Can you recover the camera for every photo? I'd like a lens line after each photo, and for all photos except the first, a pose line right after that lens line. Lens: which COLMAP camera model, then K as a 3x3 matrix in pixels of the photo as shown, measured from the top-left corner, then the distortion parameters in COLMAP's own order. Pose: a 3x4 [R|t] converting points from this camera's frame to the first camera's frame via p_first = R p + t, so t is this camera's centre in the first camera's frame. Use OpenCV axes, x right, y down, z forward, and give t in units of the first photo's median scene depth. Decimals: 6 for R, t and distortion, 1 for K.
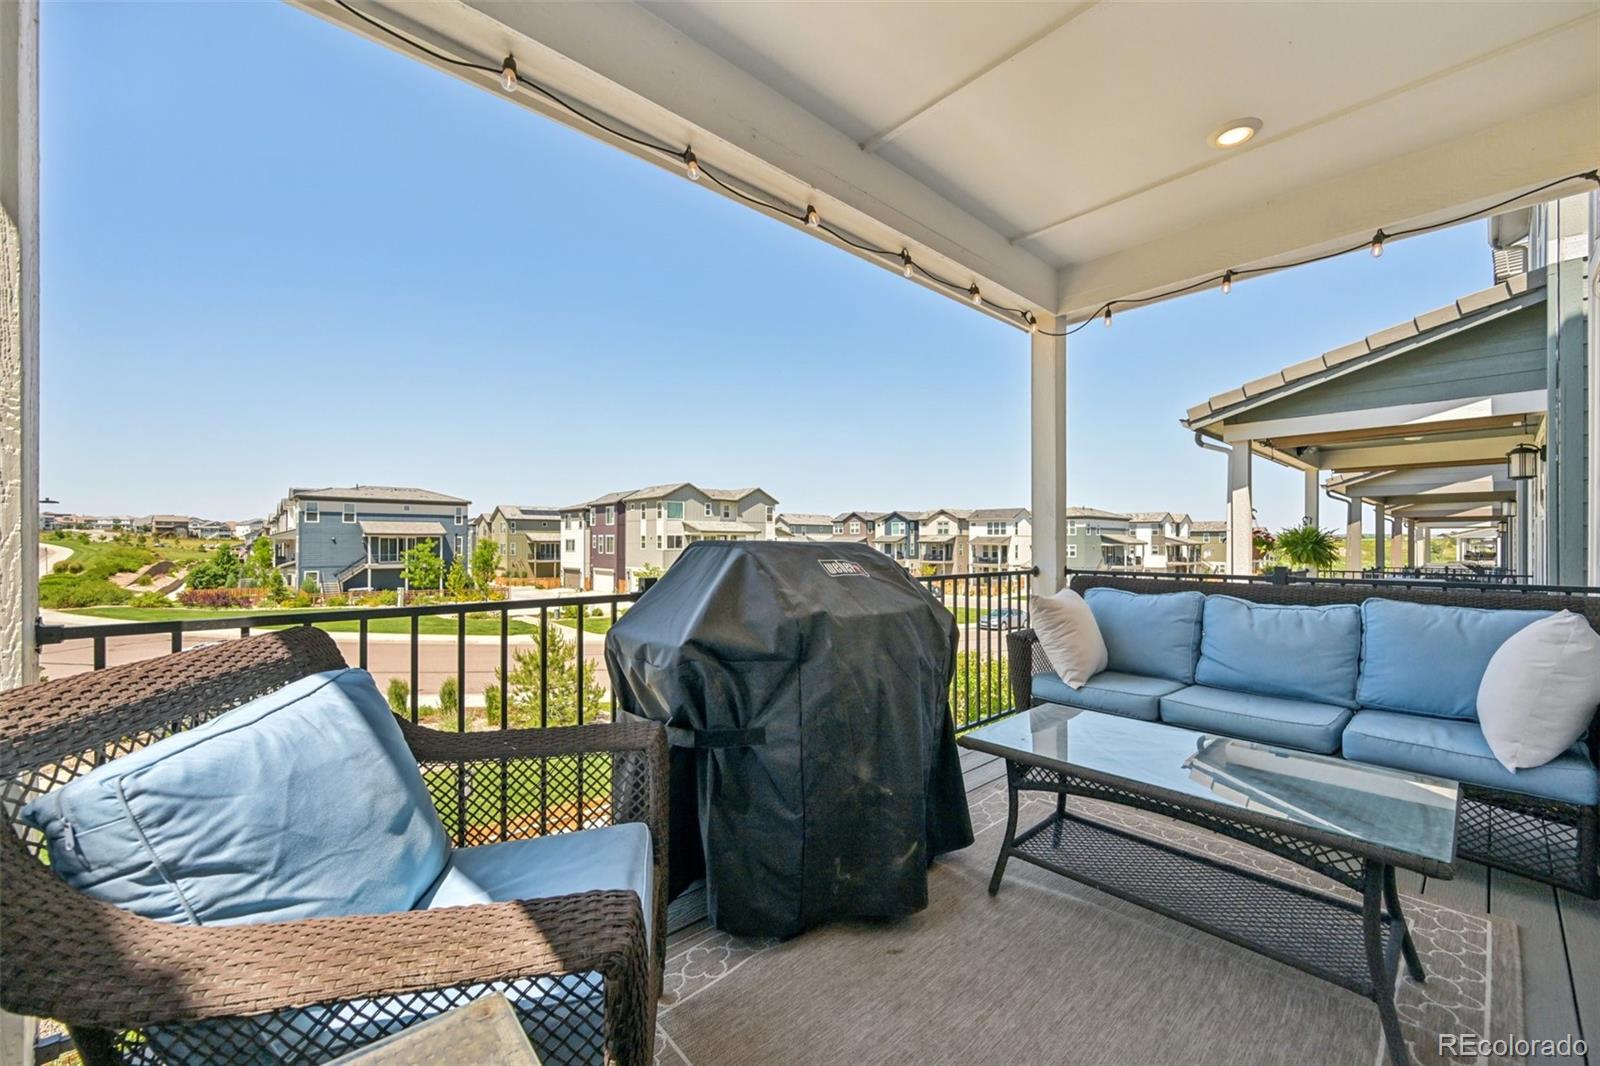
lens RADIAL K [[630.2, 0, 810.7], [0, 630.2, 537.9], [0, 0, 1]] dist [-0.002179, 0.000375]
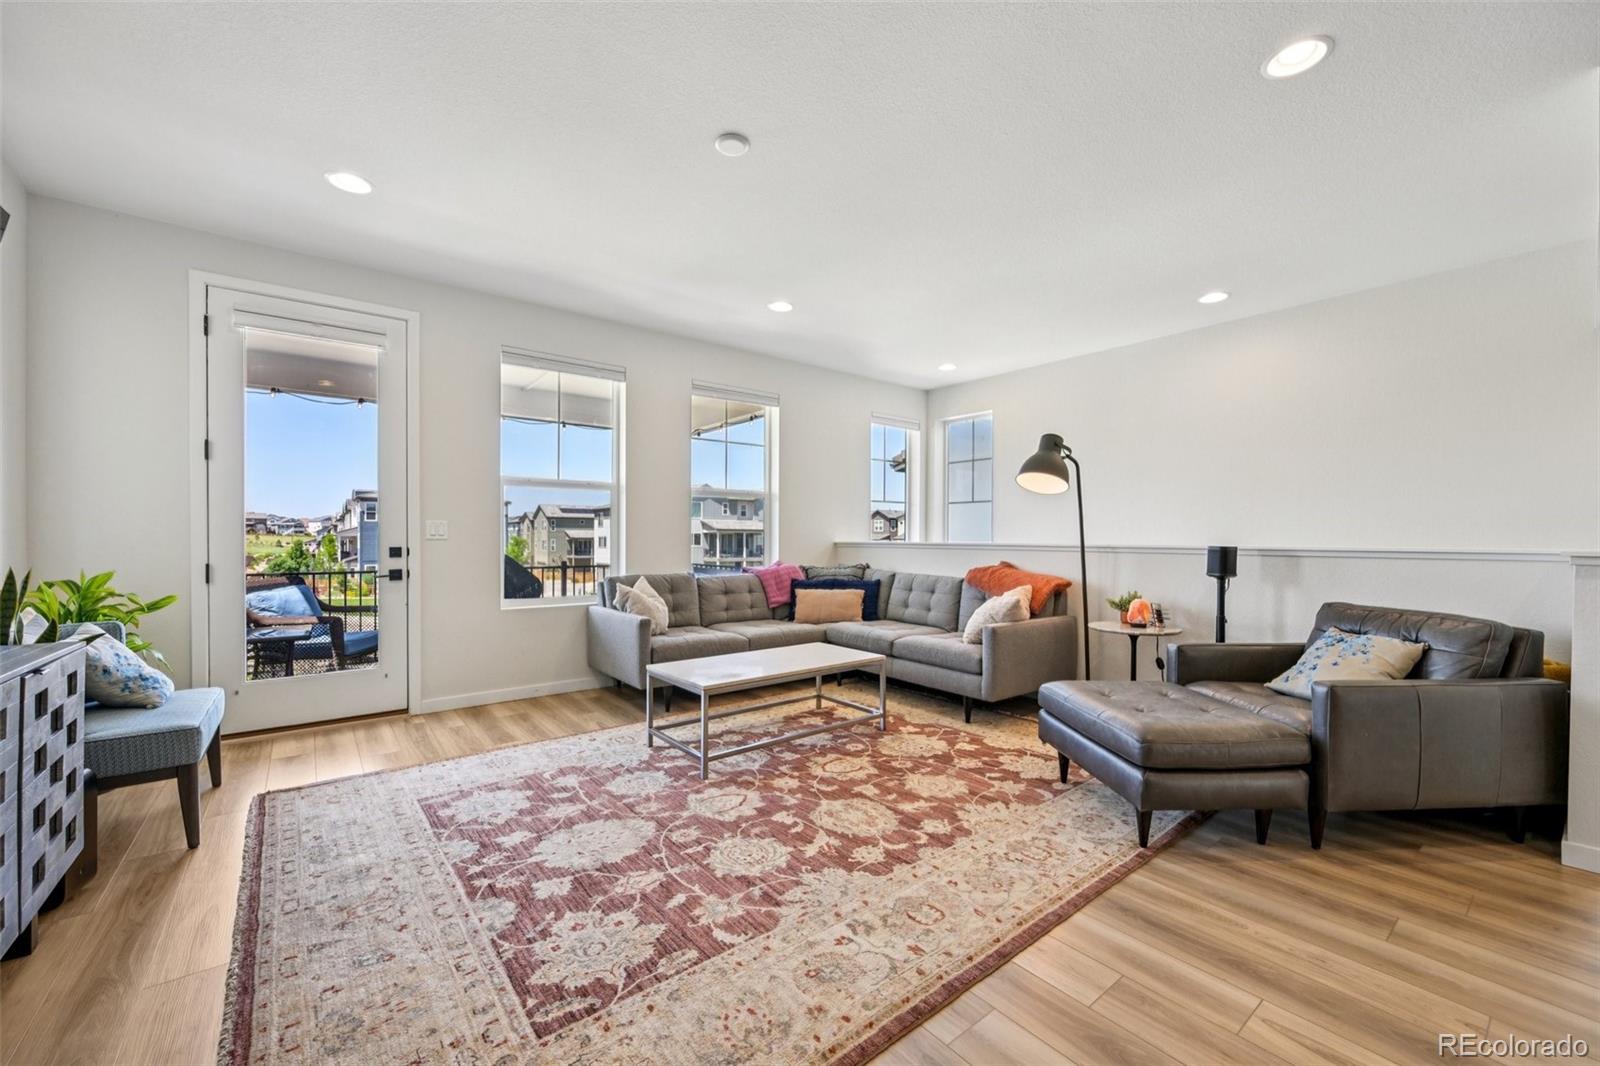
lens RADIAL K [[630.2, 0, 812.9], [0, 630.2, 543.0], [0, 0, 1]] dist [-0.002179, 0.000375]
pose [[0.997846, 0.003104, -0.065530, 0.045623], [-0.002210, 0.999904, 0.013703, -0.002060], [0.065566, -0.013528, 0.997757, -0.045979]]
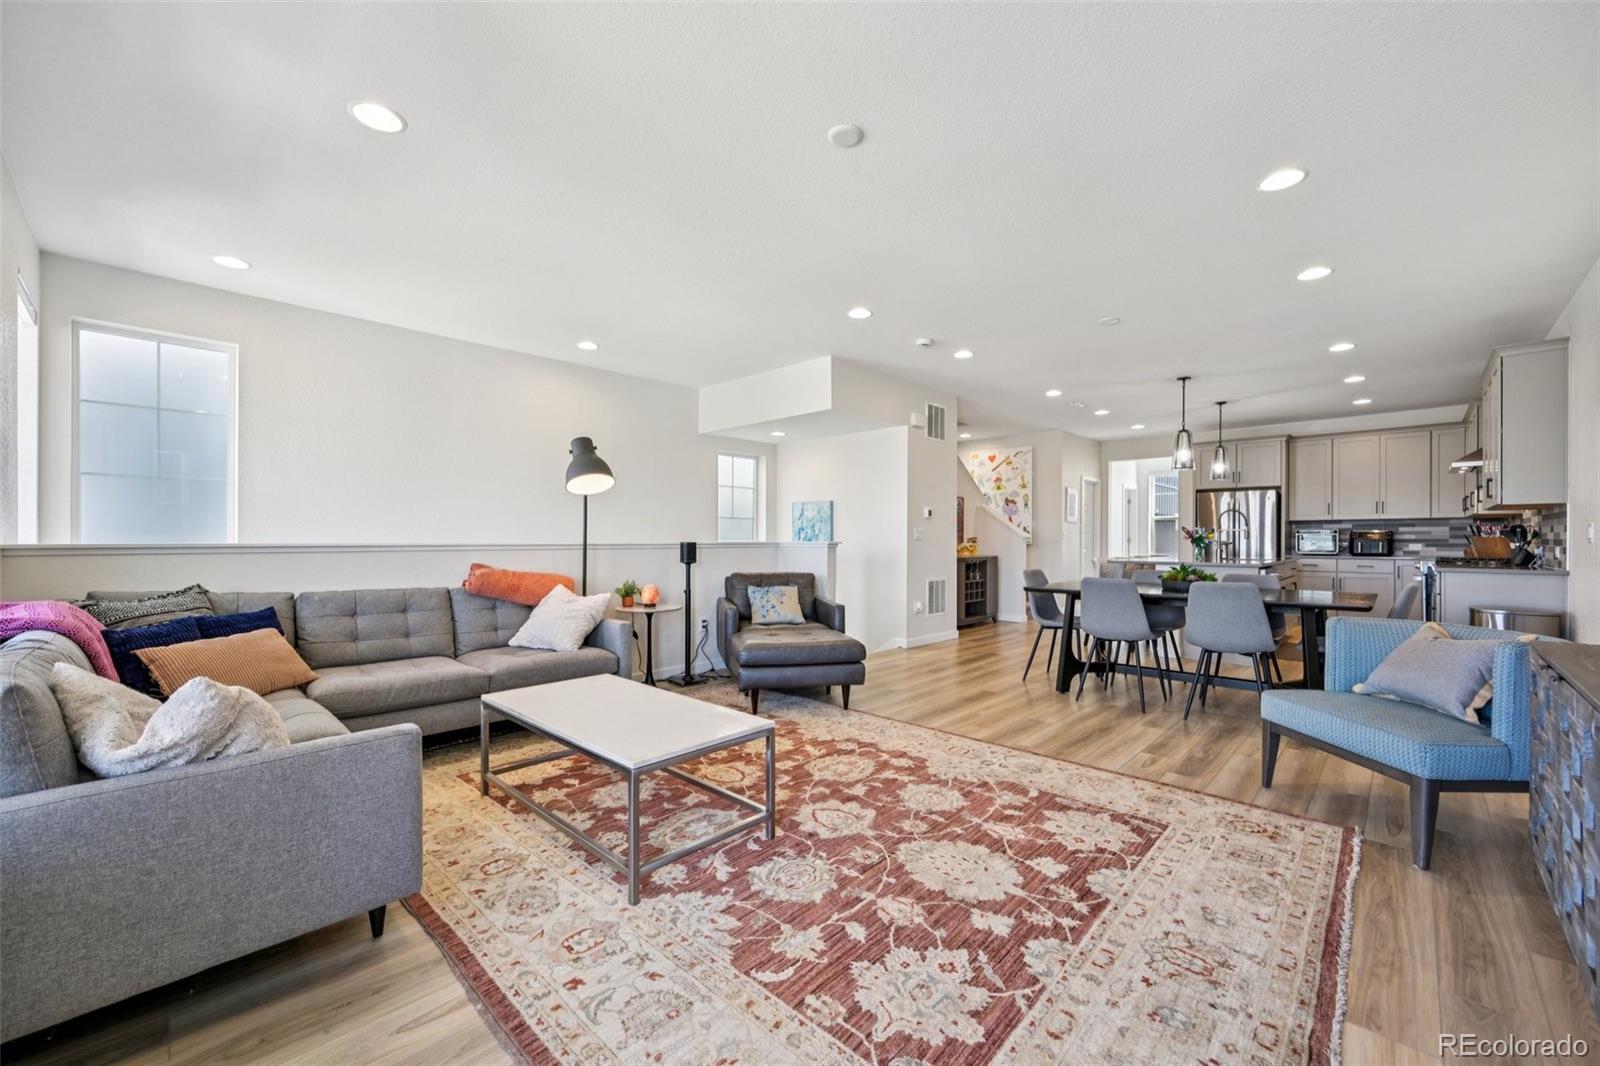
lens RADIAL K [[630.2, 0, 798.3], [0, 630.2, 537.0], [0, 0, 1]] dist [-0.002179, 0.000375]
pose [[-0.055558, 0.000126, 0.998455, 0.010914], [-0.006962, 0.999976, -0.000513, -0.001897], [-0.998431, -0.006980, -0.055556, -0.012837]]
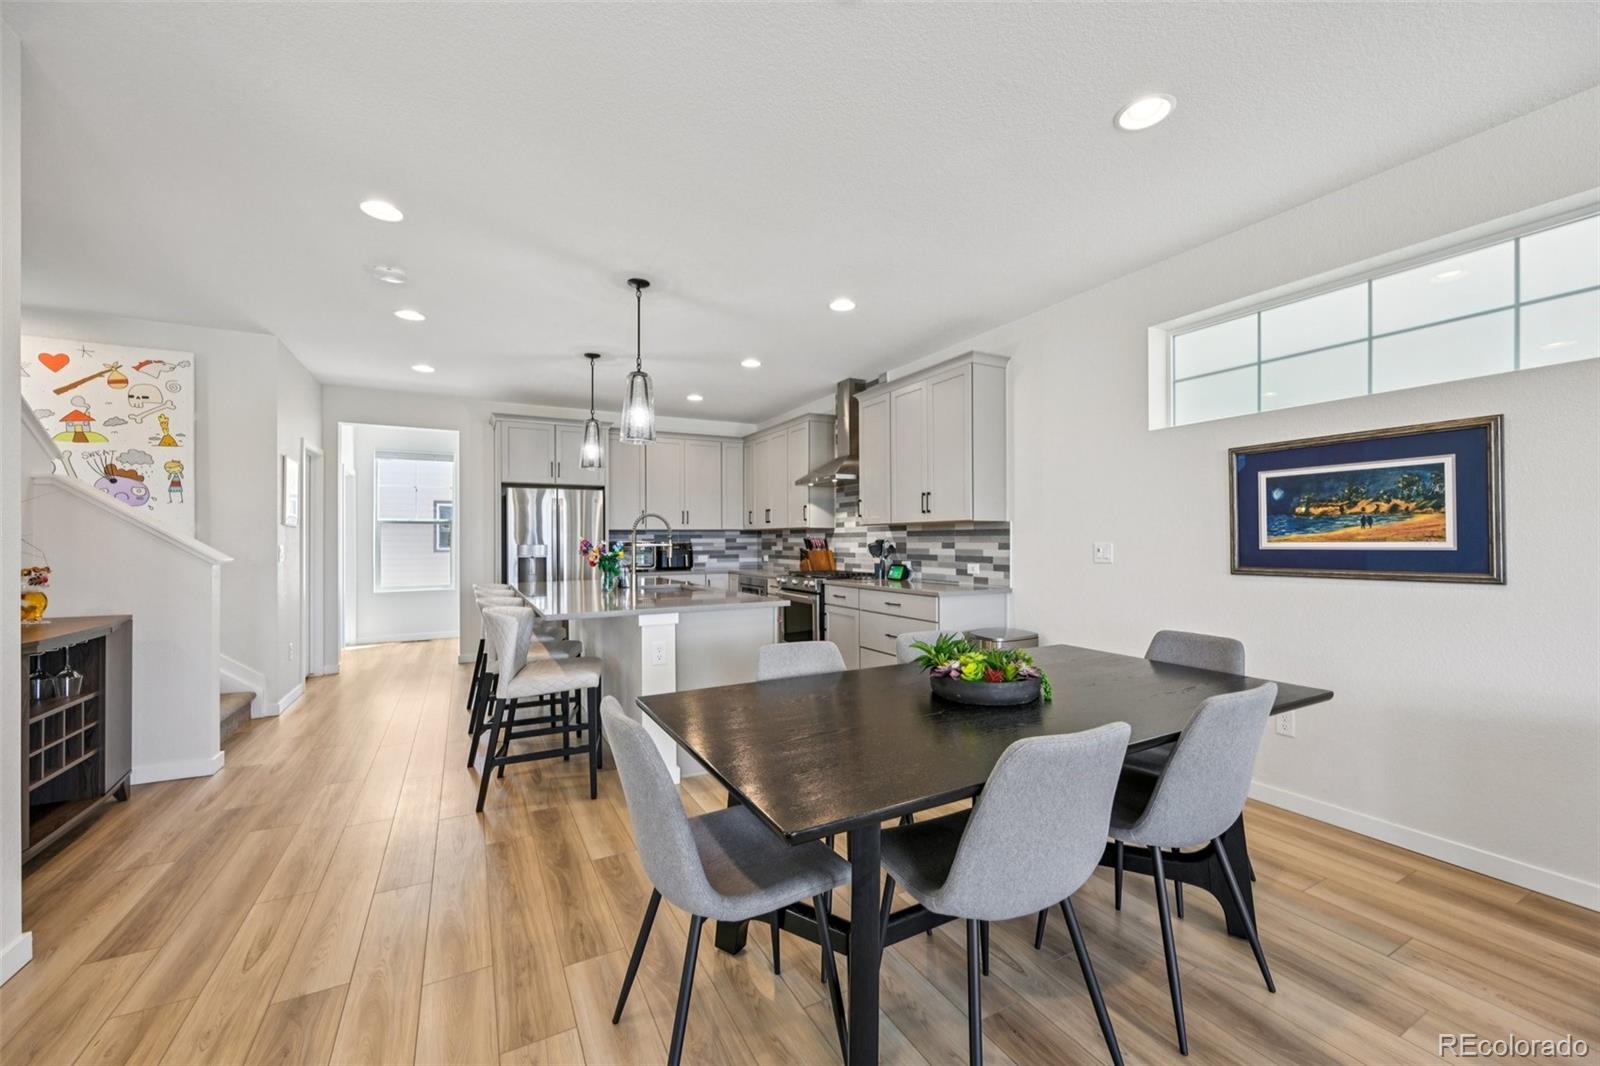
lens RADIAL K [[630.2, 0, 808.8], [0, 630.2, 540.2], [0, 0, 1]] dist [-0.002179, 0.000375]
pose [[-0.970651, 0.002297, 0.240481, 0.059797], [0.001052, 0.999985, -0.005306, -0.003257], [-0.240490, -0.004897, -0.970639, -0.023416]]
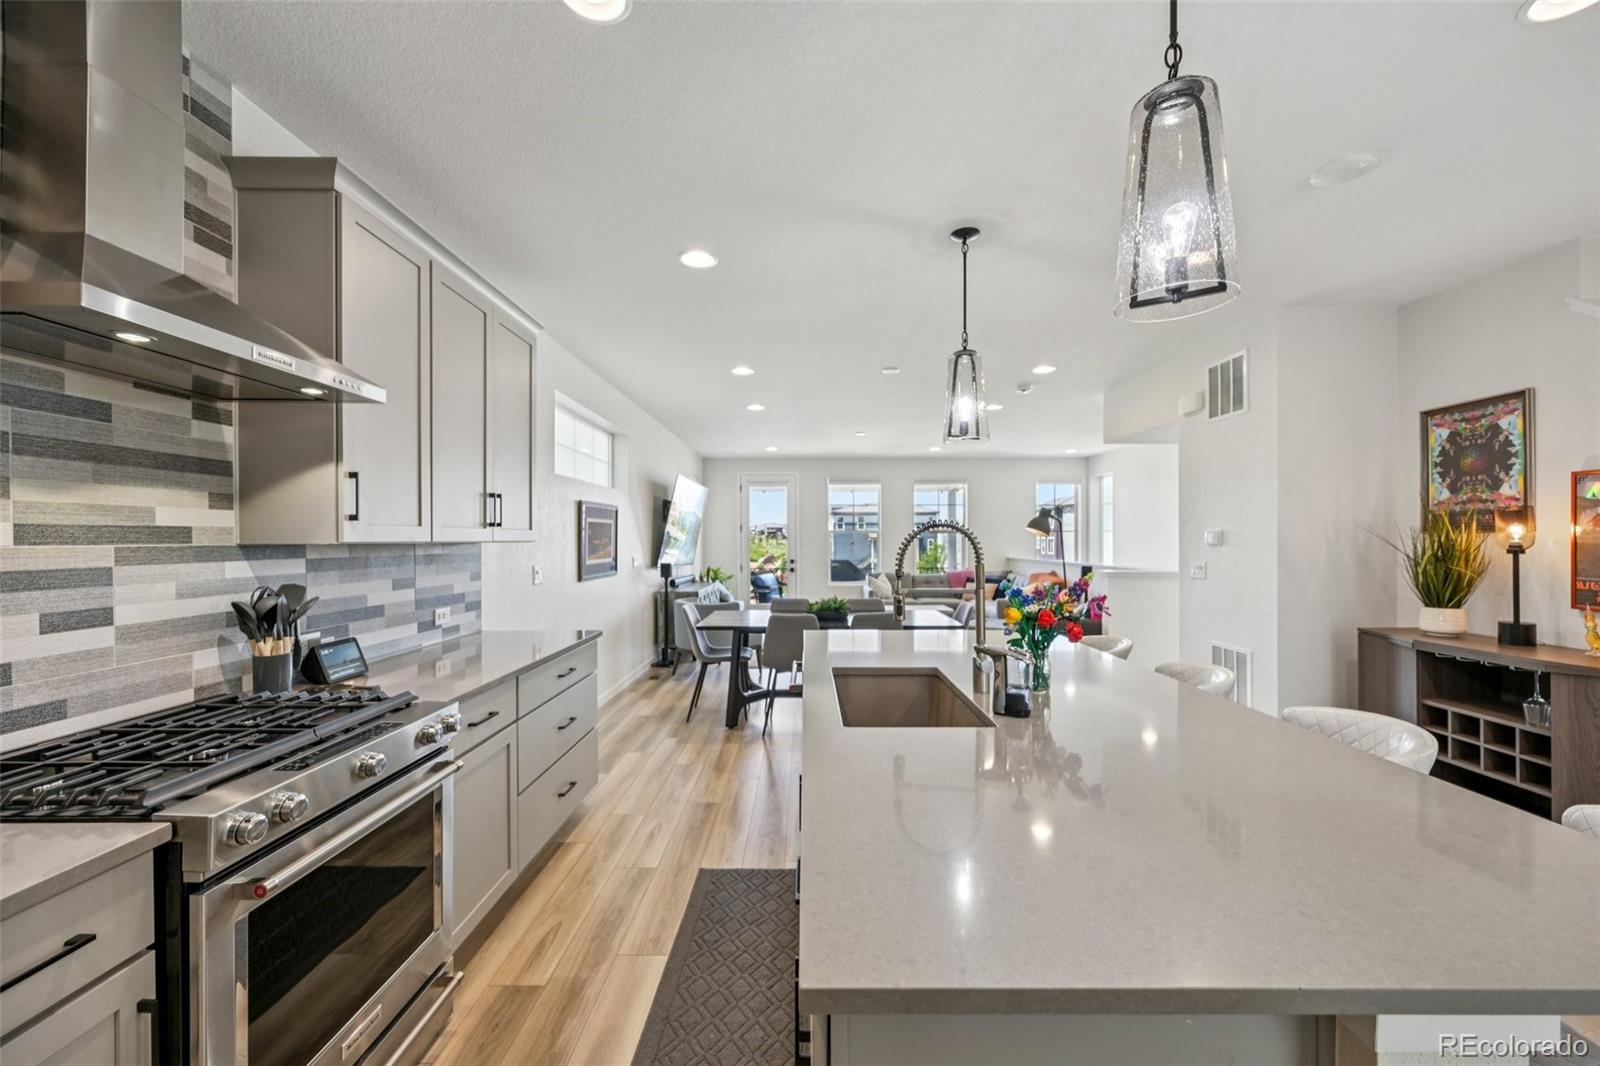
lens RADIAL K [[630.2, 0, 811.1], [0, 630.2, 537.1], [0, 0, 1]] dist [-0.002179, 0.000375]
pose [[0.741340, -0.005411, -0.671108, 0.096239], [0.006027, 0.999981, -0.001405, -0.005154], [0.671102, -0.003004, 0.741359, -0.089760]]
